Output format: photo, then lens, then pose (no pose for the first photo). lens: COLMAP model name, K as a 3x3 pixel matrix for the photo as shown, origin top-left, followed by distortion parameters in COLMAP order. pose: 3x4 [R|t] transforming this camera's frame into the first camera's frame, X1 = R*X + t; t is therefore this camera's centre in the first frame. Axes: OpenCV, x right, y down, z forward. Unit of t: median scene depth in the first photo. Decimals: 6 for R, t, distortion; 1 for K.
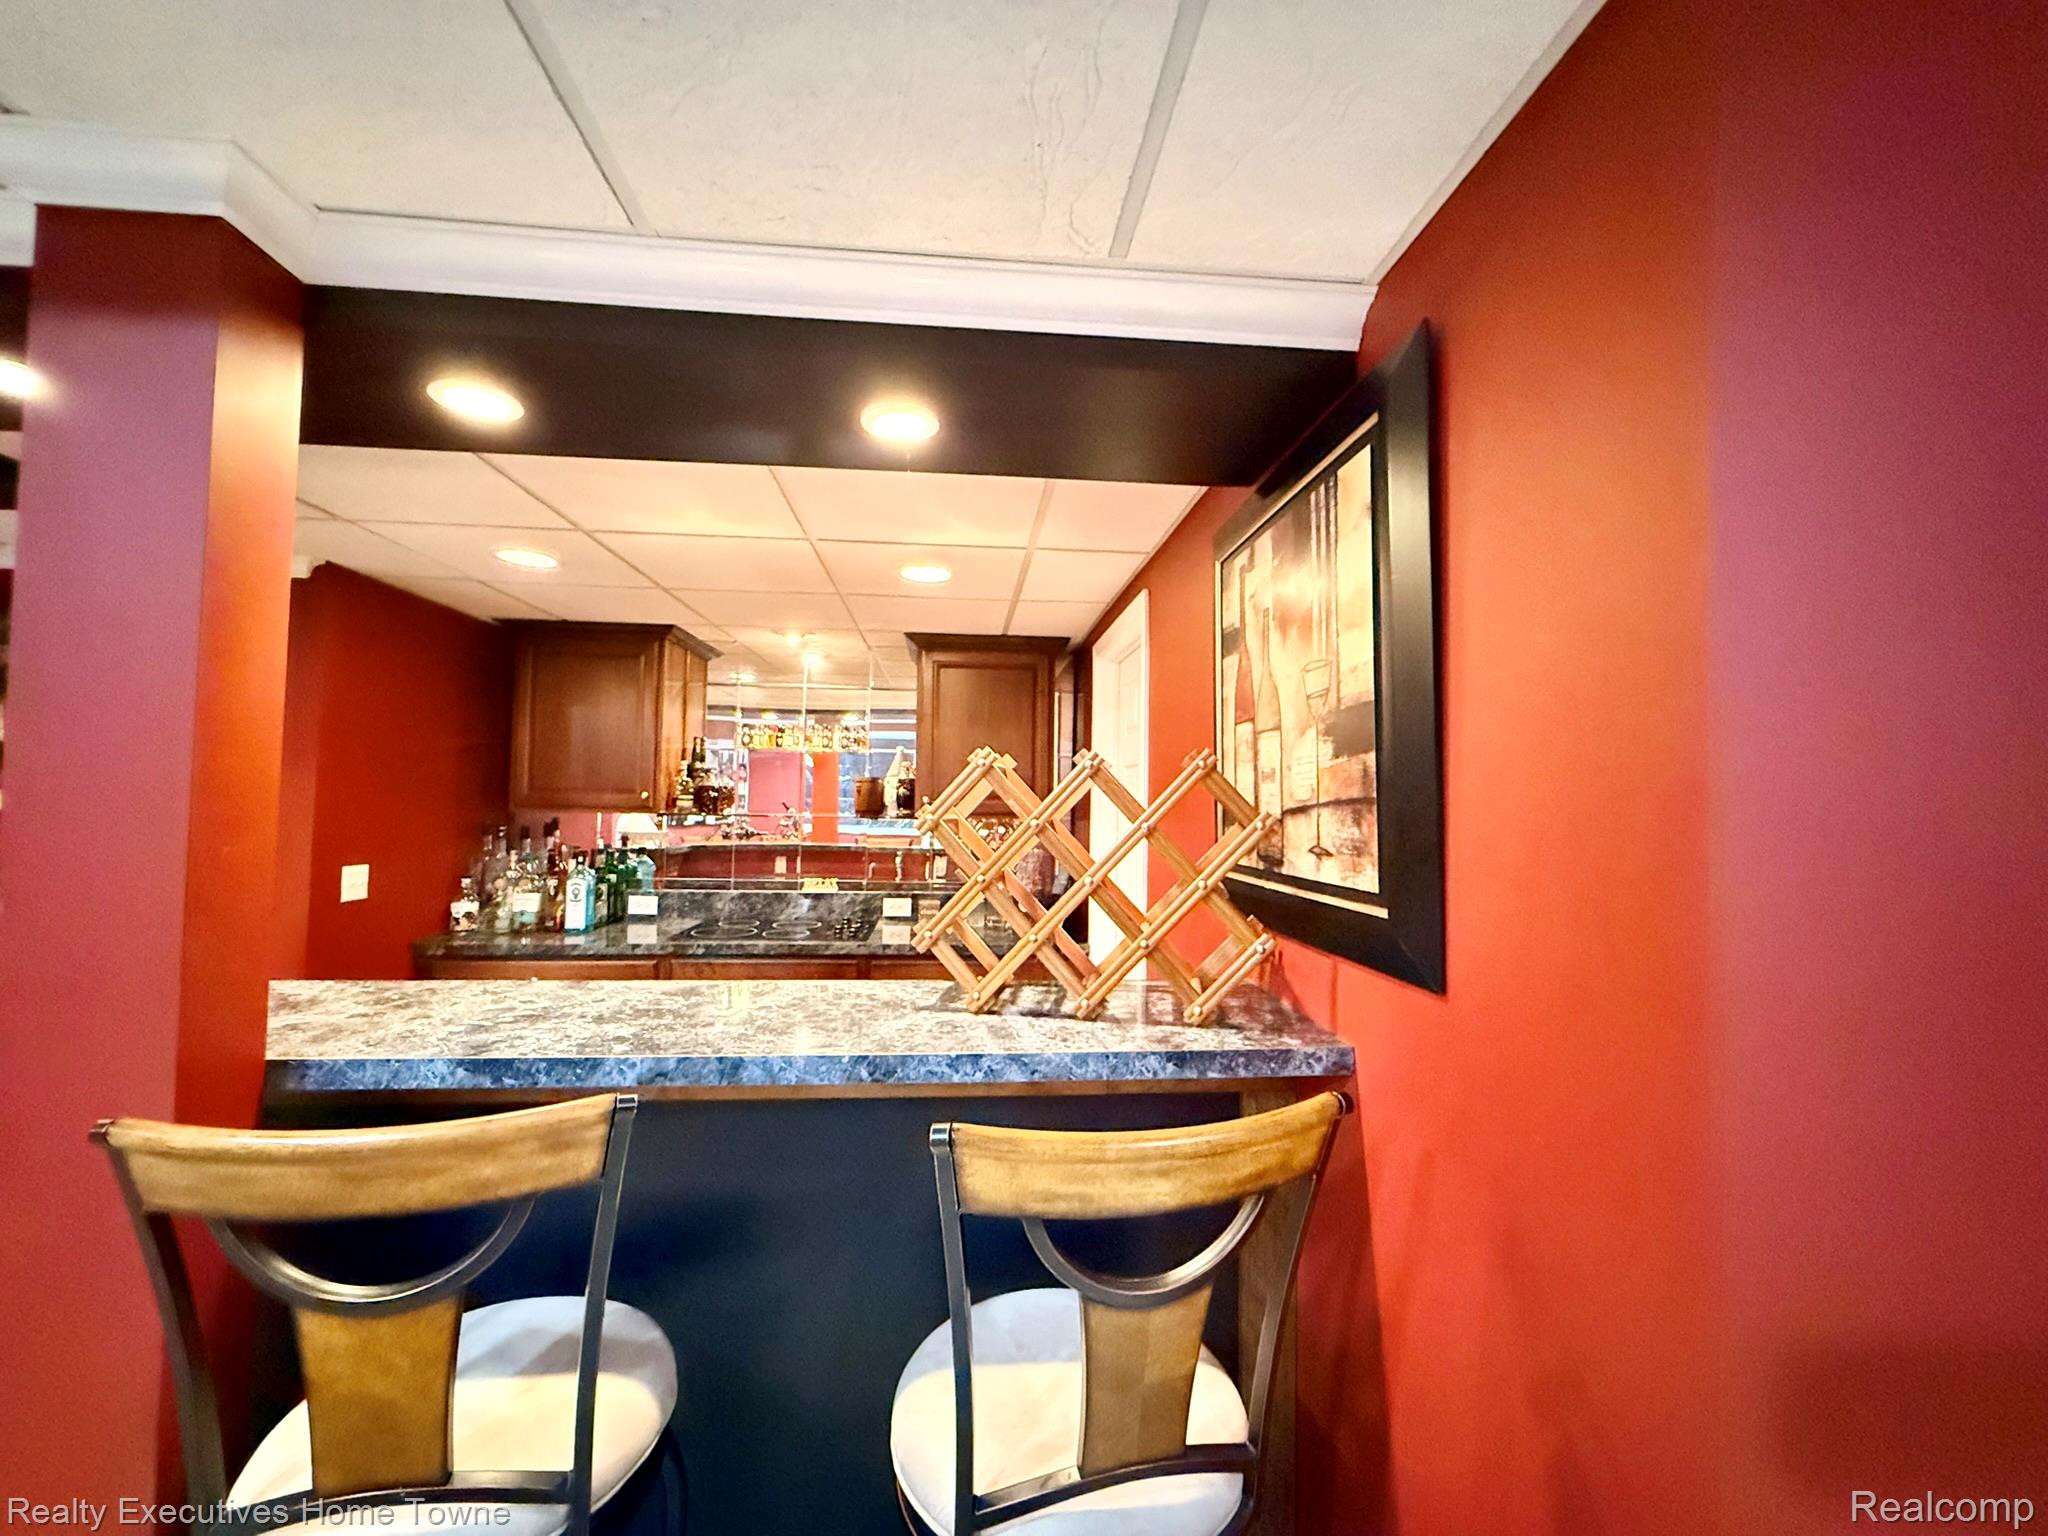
lens RADIAL K [[816.4, 0, 1024.1], [0, 816.4, 768.2], [0, 0, 1]] dist [0.001113, 0.000007]
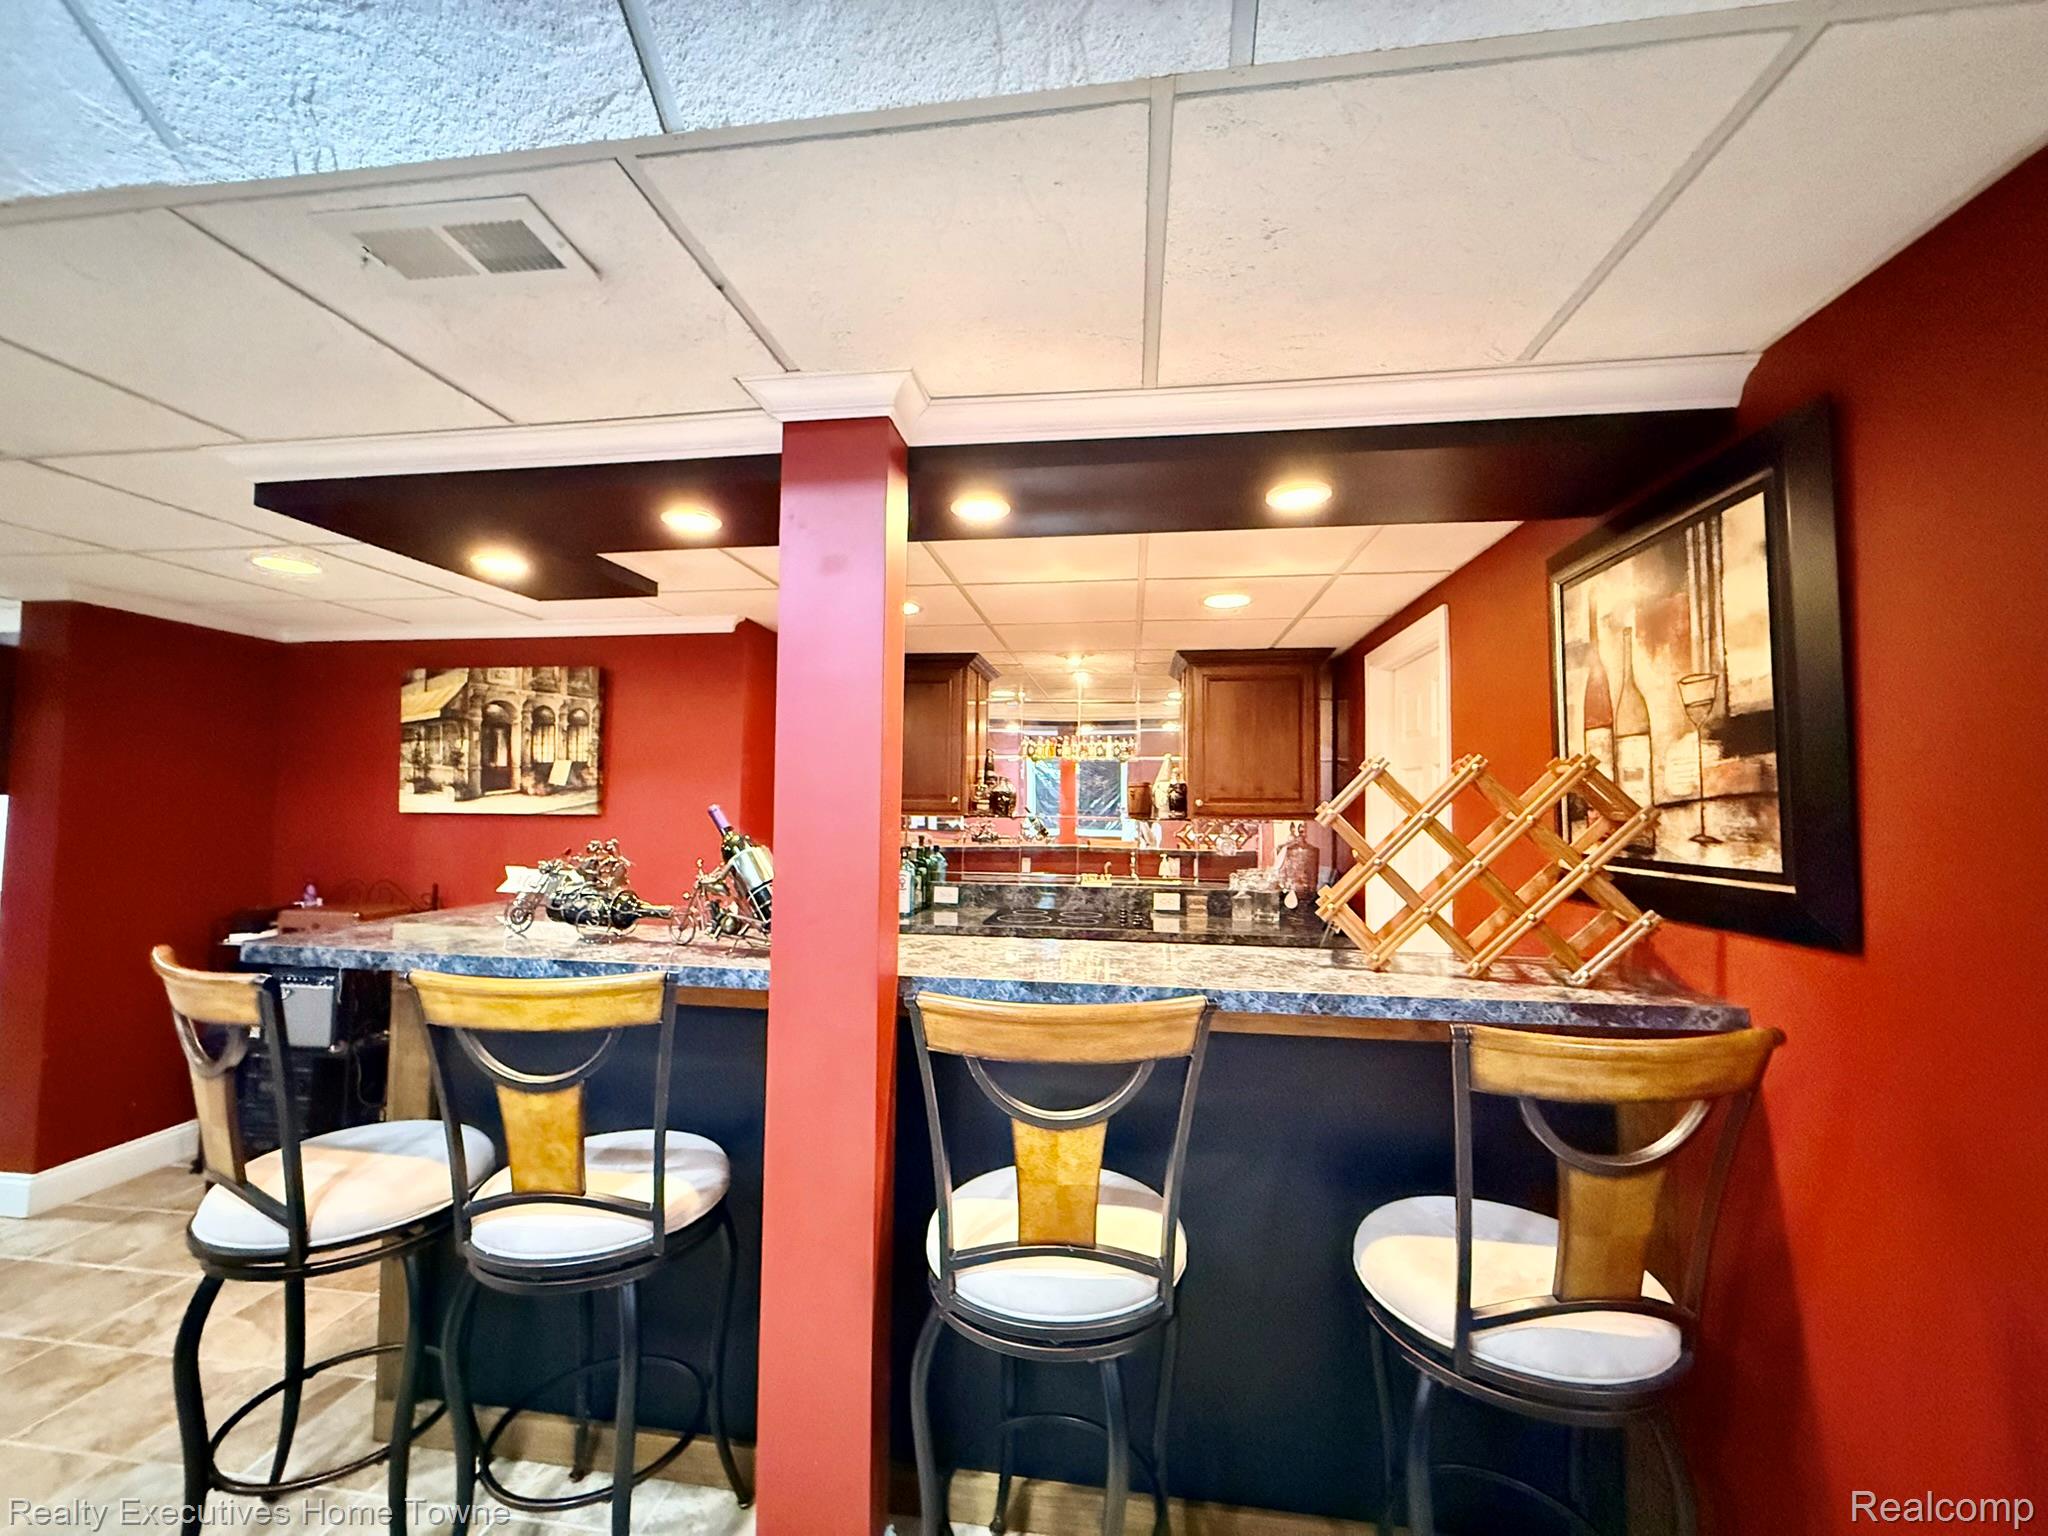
lens RADIAL K [[816.4, 0, 1024.7], [0, 816.4, 767.1], [0, 0, 1]] dist [0.001113, 0.000007]
pose [[0.976569, -0.014534, -0.214713, -0.311498], [0.012516, 0.999864, -0.010757, -0.000227], [0.214841, 0.007818, 0.976618, -0.319450]]
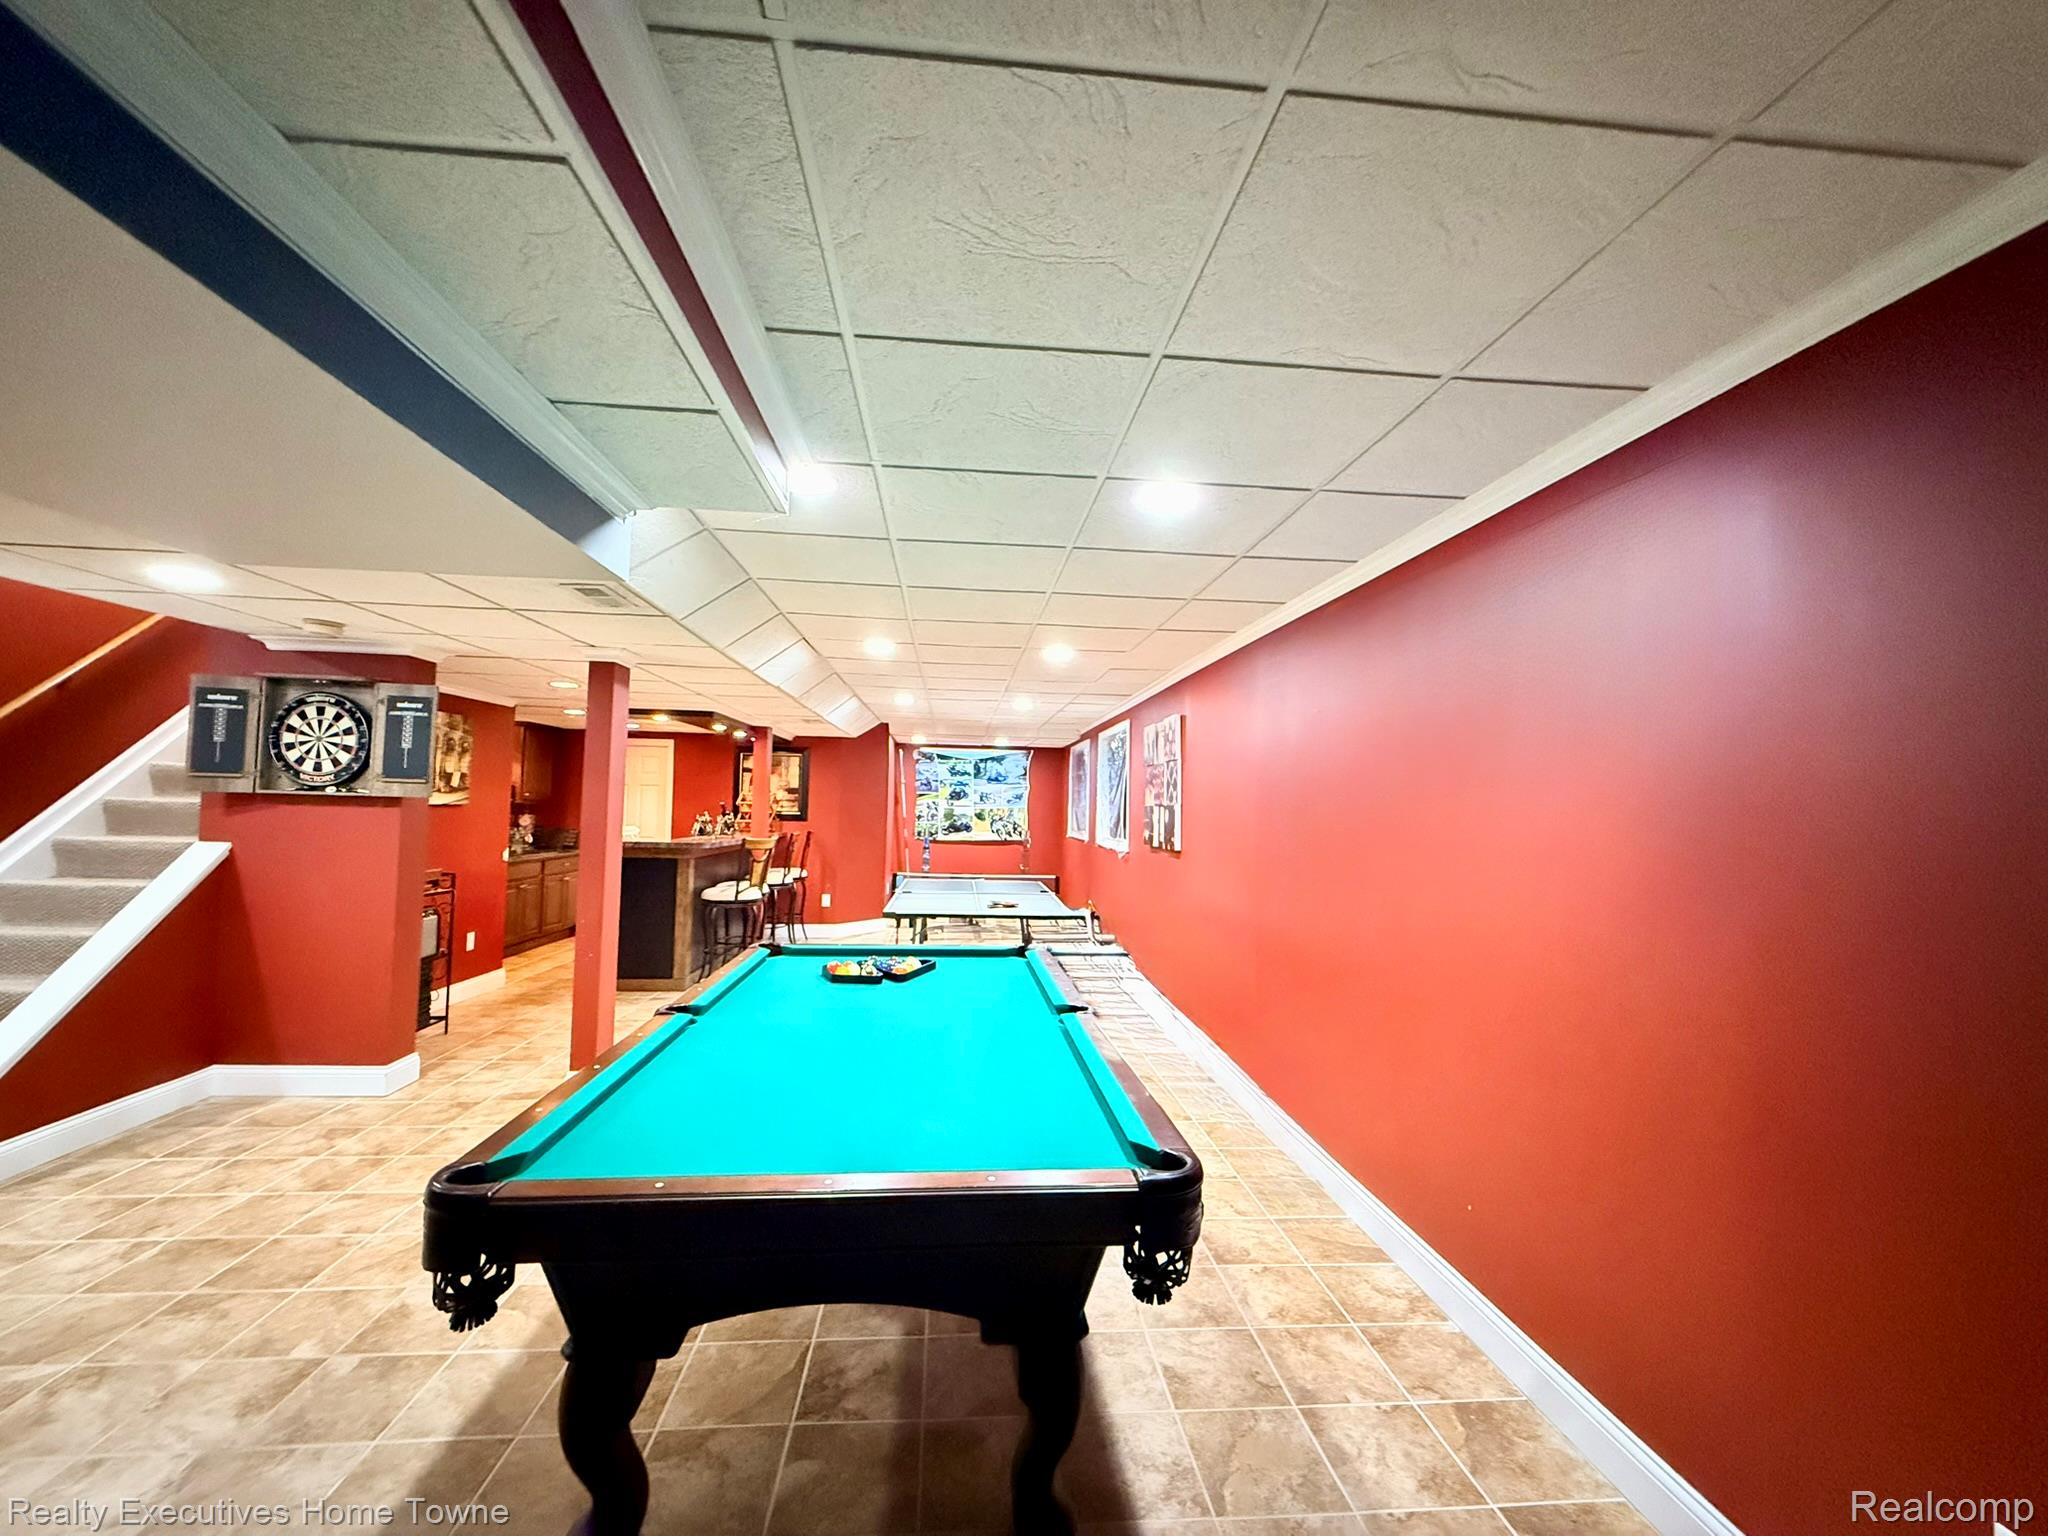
lens RADIAL K [[816.4, 0, 1018.9], [0, 816.4, 764.8], [0, 0, 1]] dist [0.001113, 0.000007]
pose [[-0.009515, 0.033868, 0.999381, -7.093932], [-0.065108, 0.997285, -0.034417, -0.160194], [-0.997833, -0.065395, -0.007284, -1.077090]]
